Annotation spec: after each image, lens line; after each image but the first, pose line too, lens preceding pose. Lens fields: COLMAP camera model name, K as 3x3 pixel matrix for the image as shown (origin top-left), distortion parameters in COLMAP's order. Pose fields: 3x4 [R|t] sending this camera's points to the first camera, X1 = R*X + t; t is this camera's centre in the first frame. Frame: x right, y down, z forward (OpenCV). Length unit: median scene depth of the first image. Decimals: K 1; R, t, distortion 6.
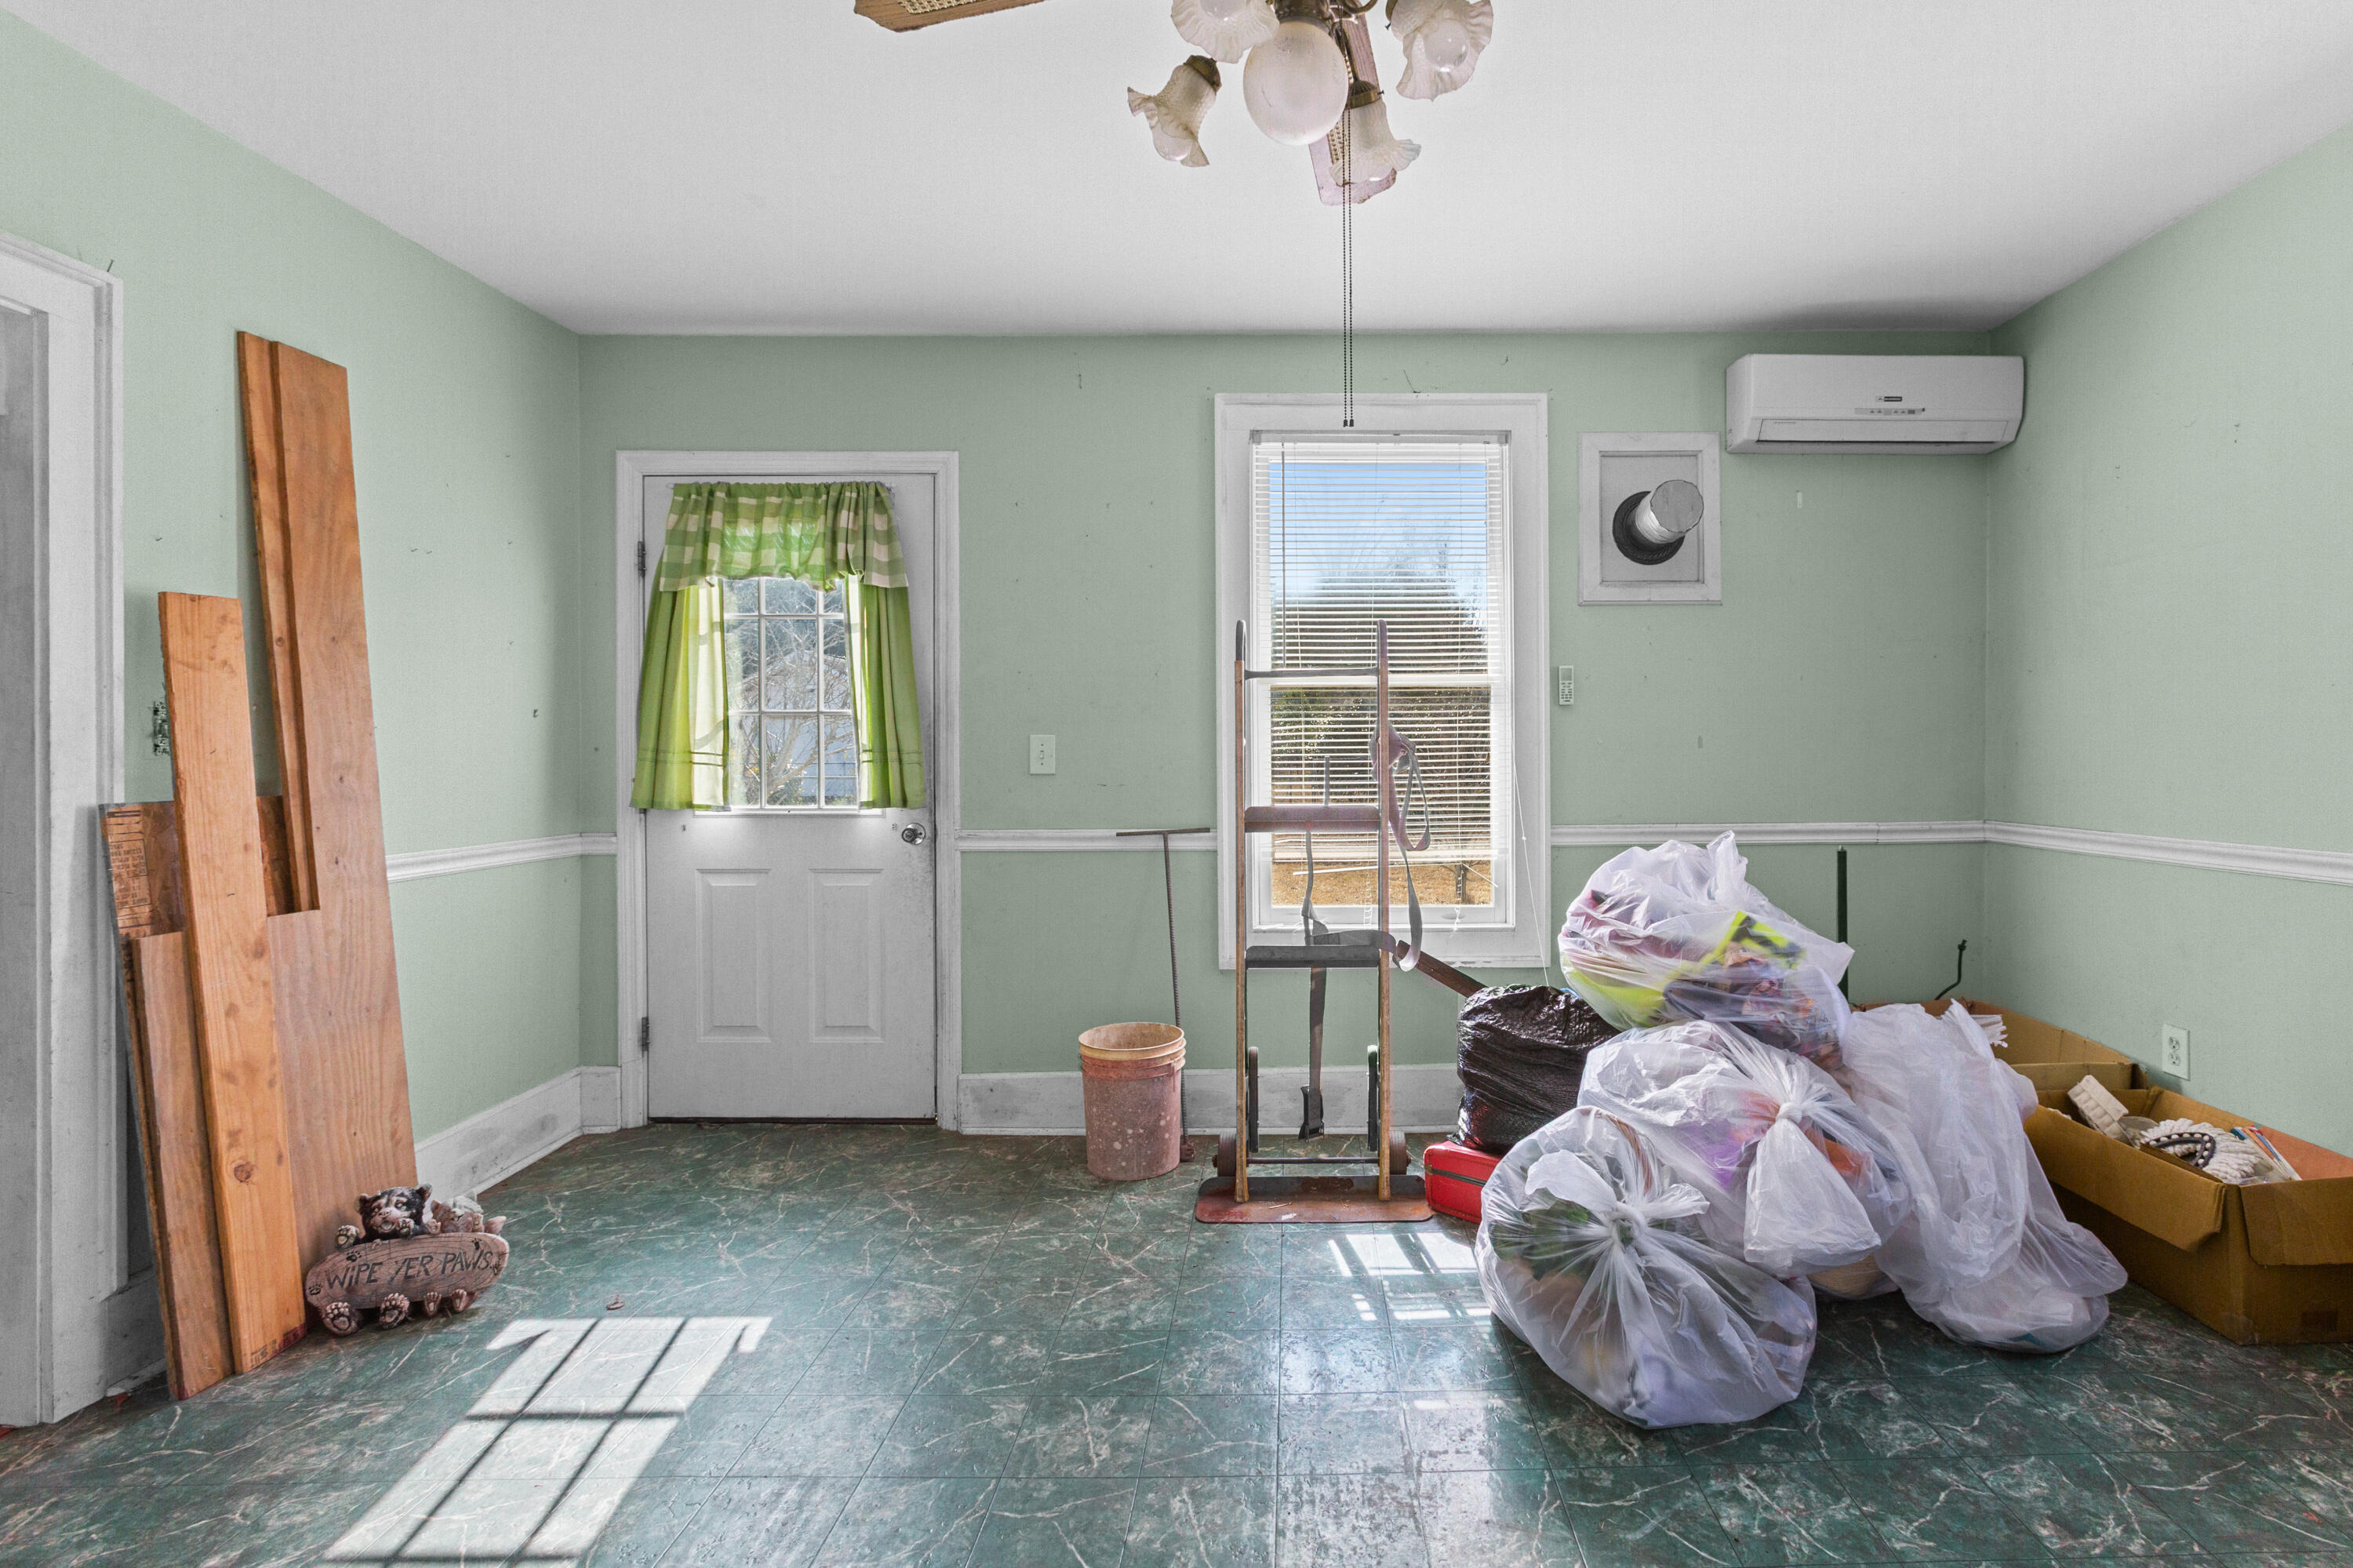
lens RADIAL K [[1063.3, 0, 1177.6], [0, 1063.3, 757.2], [0, 0, 1]] dist [-0.002315, 0.000349]
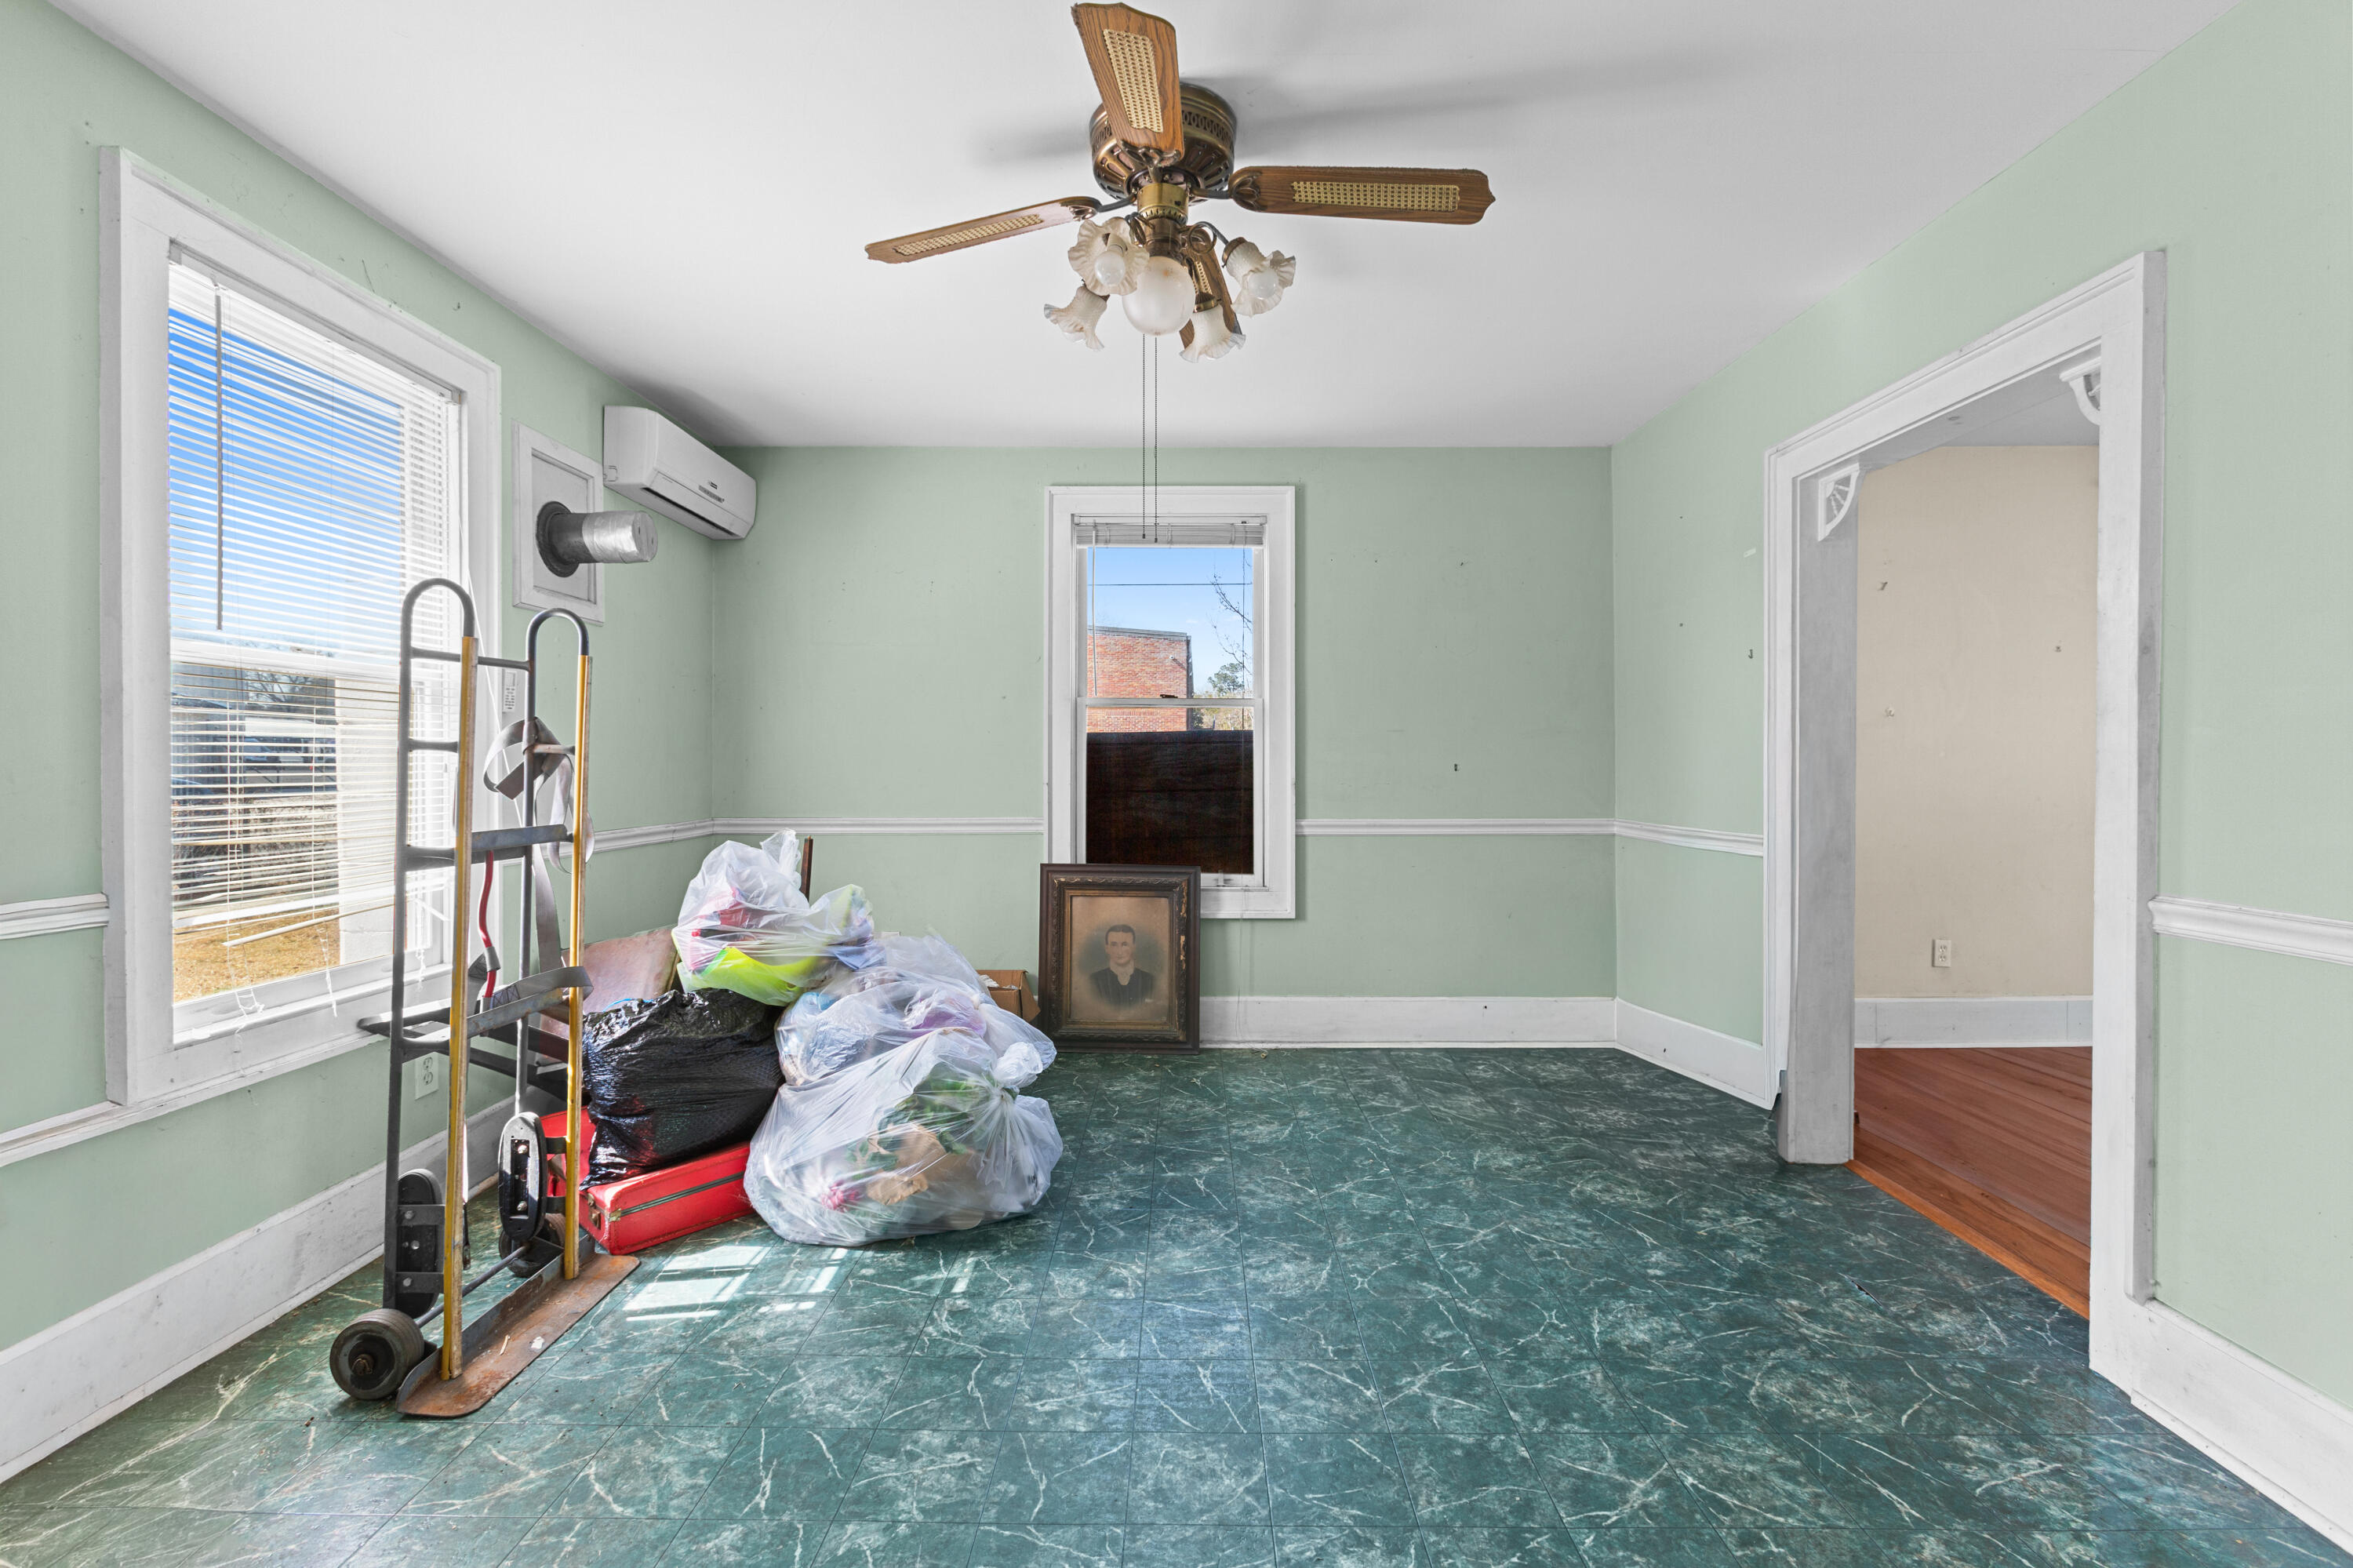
lens RADIAL K [[1080.6, 0, 1176.5], [0, 1080.6, 784.0], [0, 0, 1]] dist [0.000608, 0.000313]
pose [[-0.001572, -0.006220, 0.999979, -0.691516], [0.020892, 0.999762, 0.006251, 0.023066], [-0.999781, 0.020901, -0.001442, 0.517775]]
